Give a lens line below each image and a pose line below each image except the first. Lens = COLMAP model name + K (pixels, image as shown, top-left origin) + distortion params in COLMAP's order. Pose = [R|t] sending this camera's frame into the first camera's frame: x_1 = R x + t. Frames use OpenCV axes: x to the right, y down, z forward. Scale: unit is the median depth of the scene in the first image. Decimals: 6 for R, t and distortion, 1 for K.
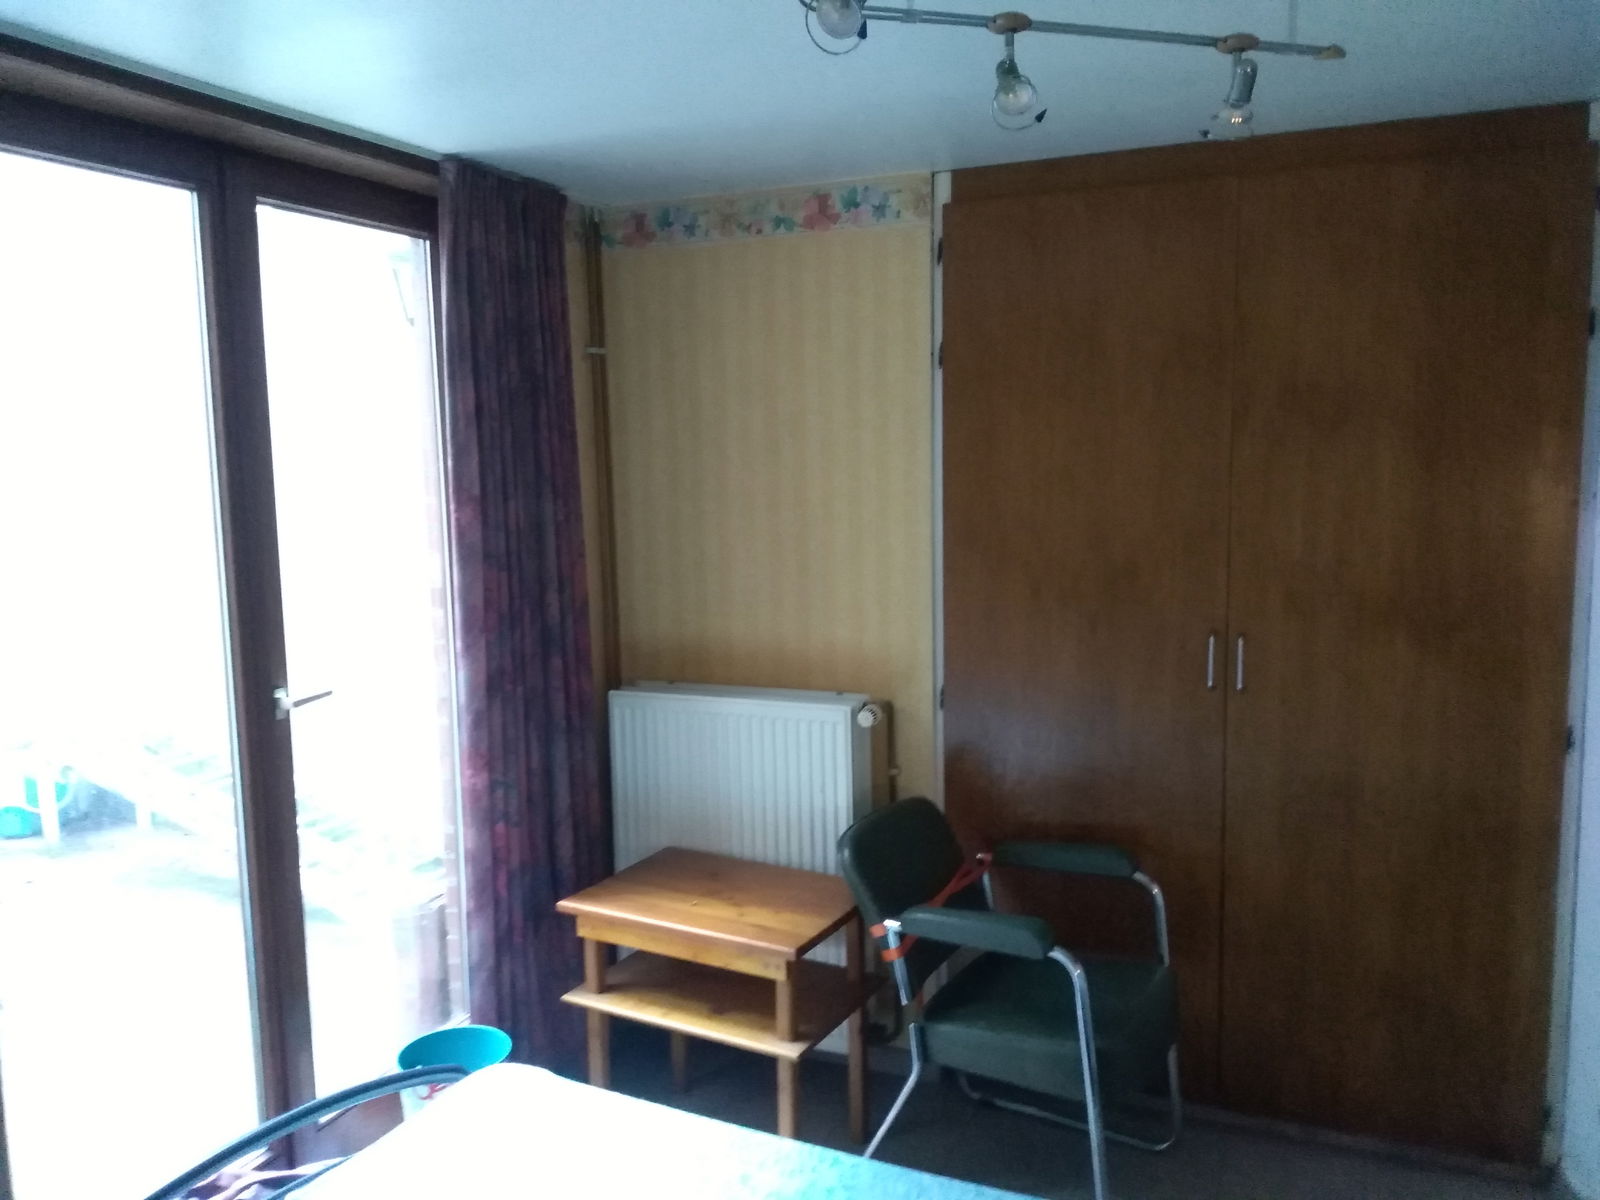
lens RADIAL K [[1299.9, 0, 824.7], [0, 1299.9, 603.3], [0, 0, 1]] dist [0.142108, -0.175579]
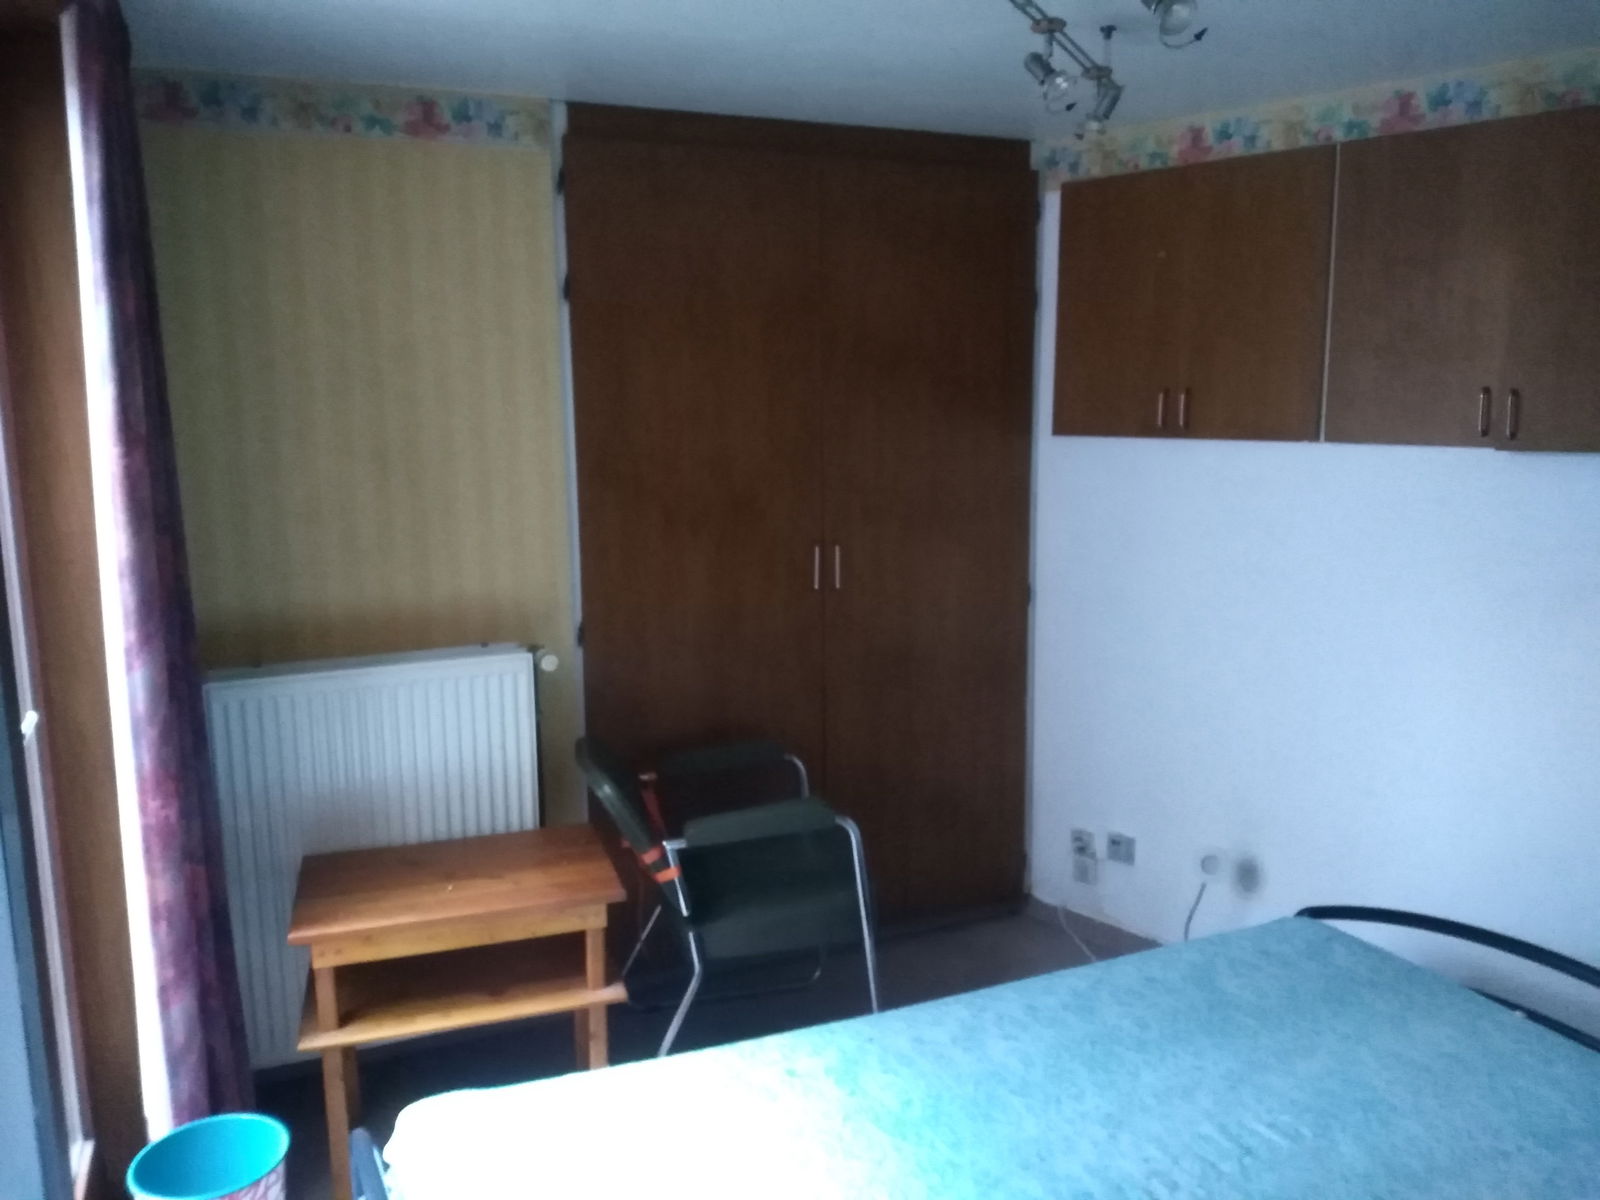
lens RADIAL K [[1299.9, 0, 824.7], [0, 1299.9, 603.3], [0, 0, 1]] dist [0.142108, -0.175579]
pose [[0.672076, -0.112617, 0.731869, -0.540741], [0.091545, 0.993422, 0.068798, -0.003579], [-0.734802, 0.020761, 0.677964, 0.186522]]
